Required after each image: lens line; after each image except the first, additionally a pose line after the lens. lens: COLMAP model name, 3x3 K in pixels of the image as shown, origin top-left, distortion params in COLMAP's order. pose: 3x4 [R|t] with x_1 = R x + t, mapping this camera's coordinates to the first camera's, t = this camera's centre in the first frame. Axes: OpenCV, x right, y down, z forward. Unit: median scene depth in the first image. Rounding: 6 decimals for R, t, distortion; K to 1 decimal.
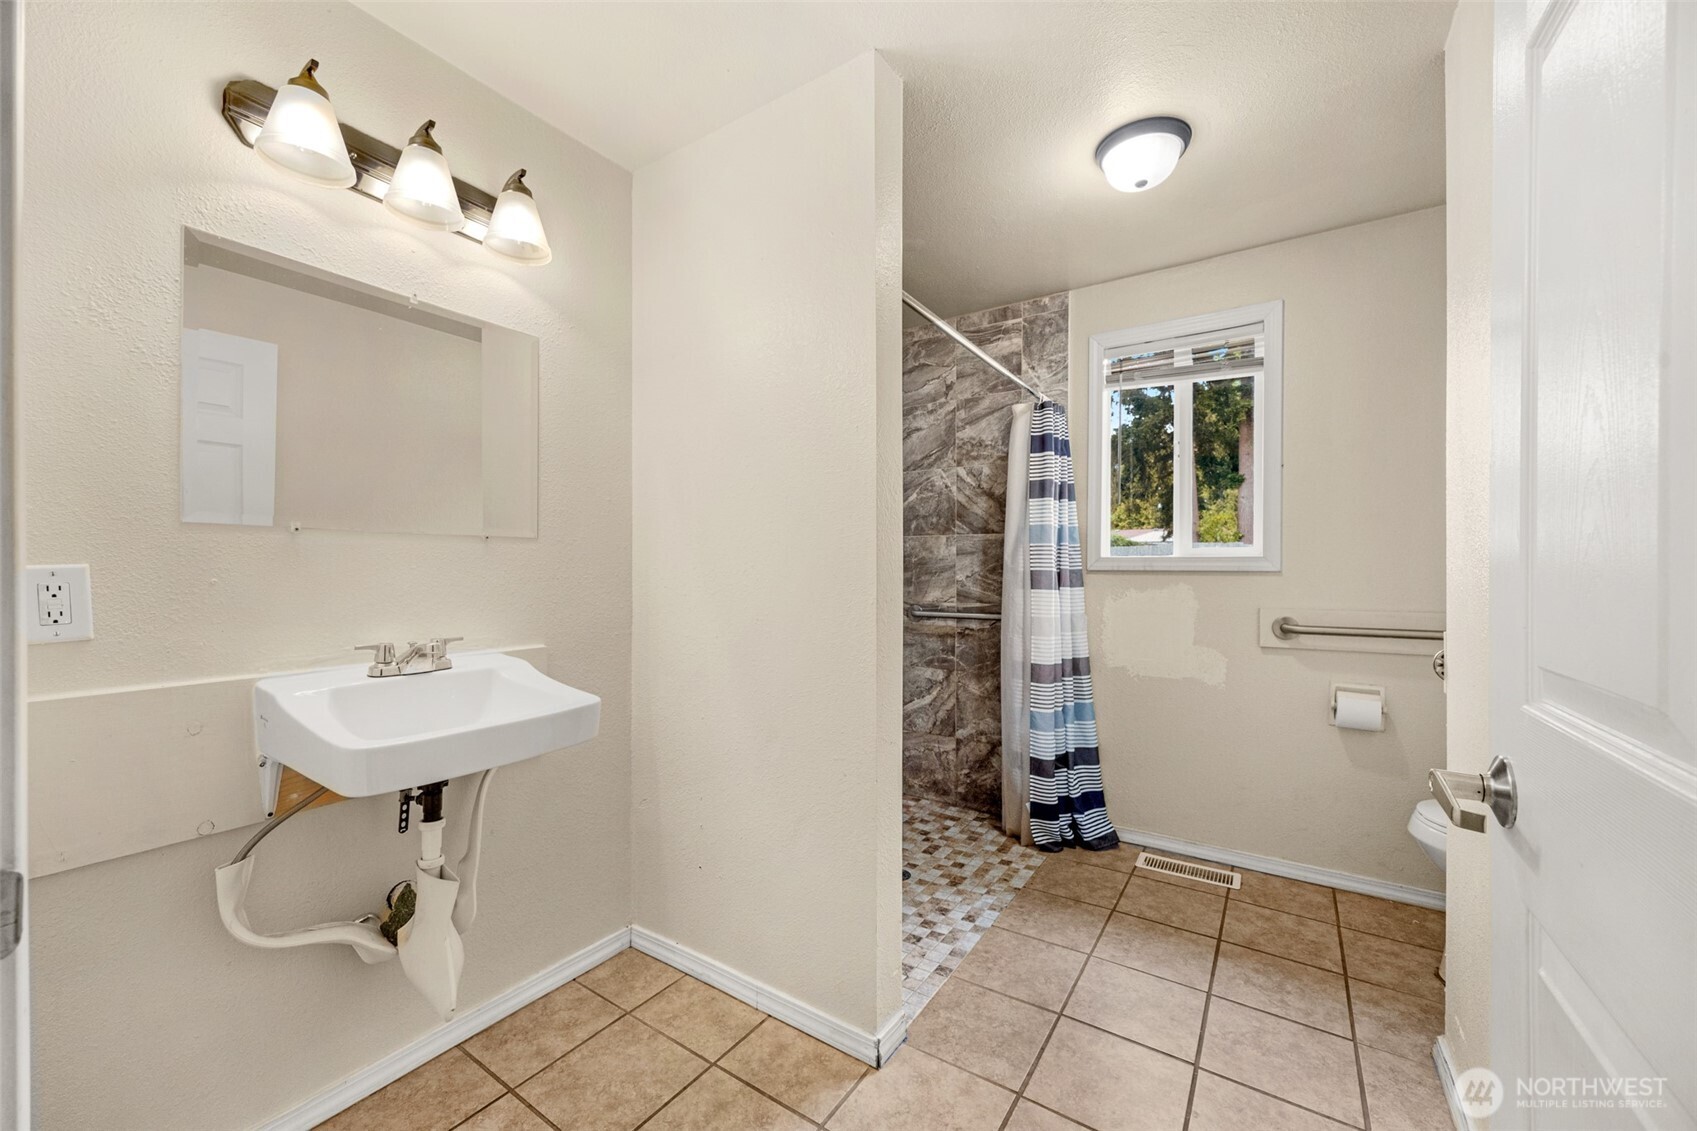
lens RADIAL K [[661.3, 0, 846.5], [0, 661.3, 573.6], [0, 0, 1]] dist [-0.001720, -0.000586]
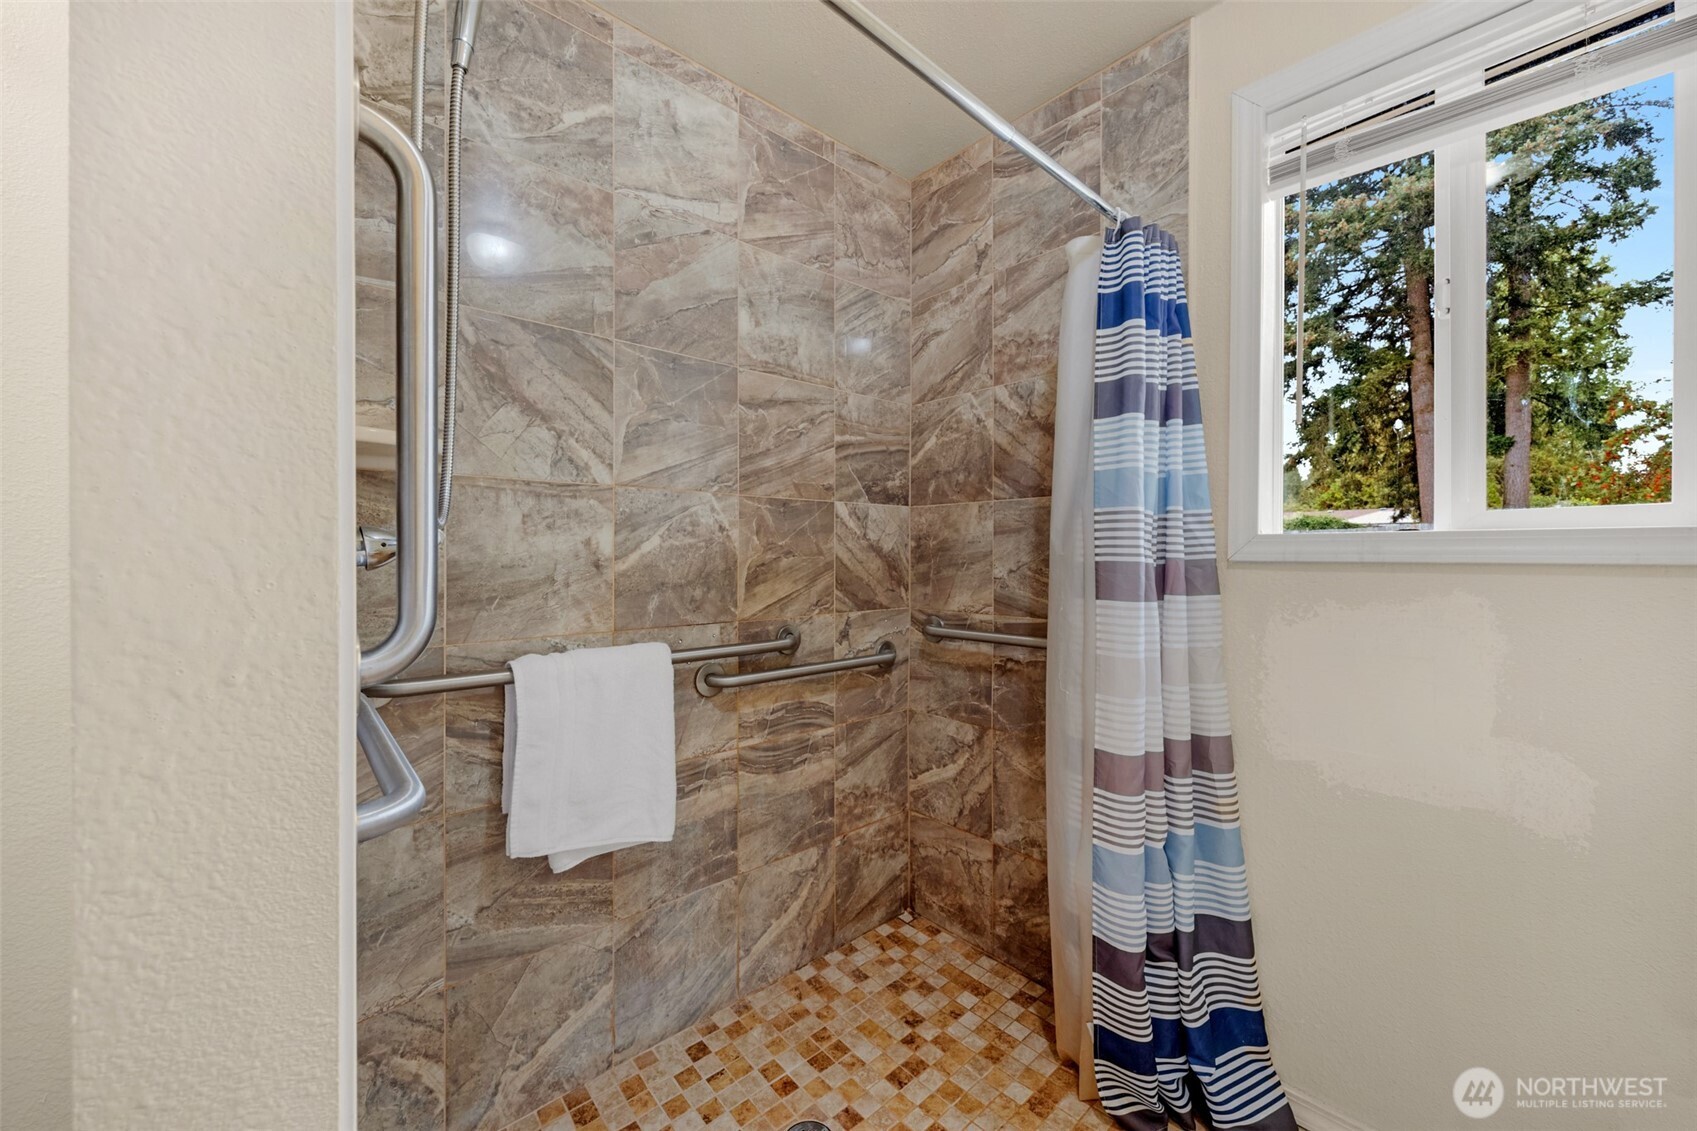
lens RADIAL K [[653.9, 0, 848.3], [0, 653.9, 559.6], [0, 0, 1]] dist [-0.001455, -0.000068]
pose [[0.969378, 0.000737, -0.245573, 0.186204], [-0.001047, 0.999999, -0.001132, -0.004882], [0.245572, 0.001355, 0.969377, 0.403584]]
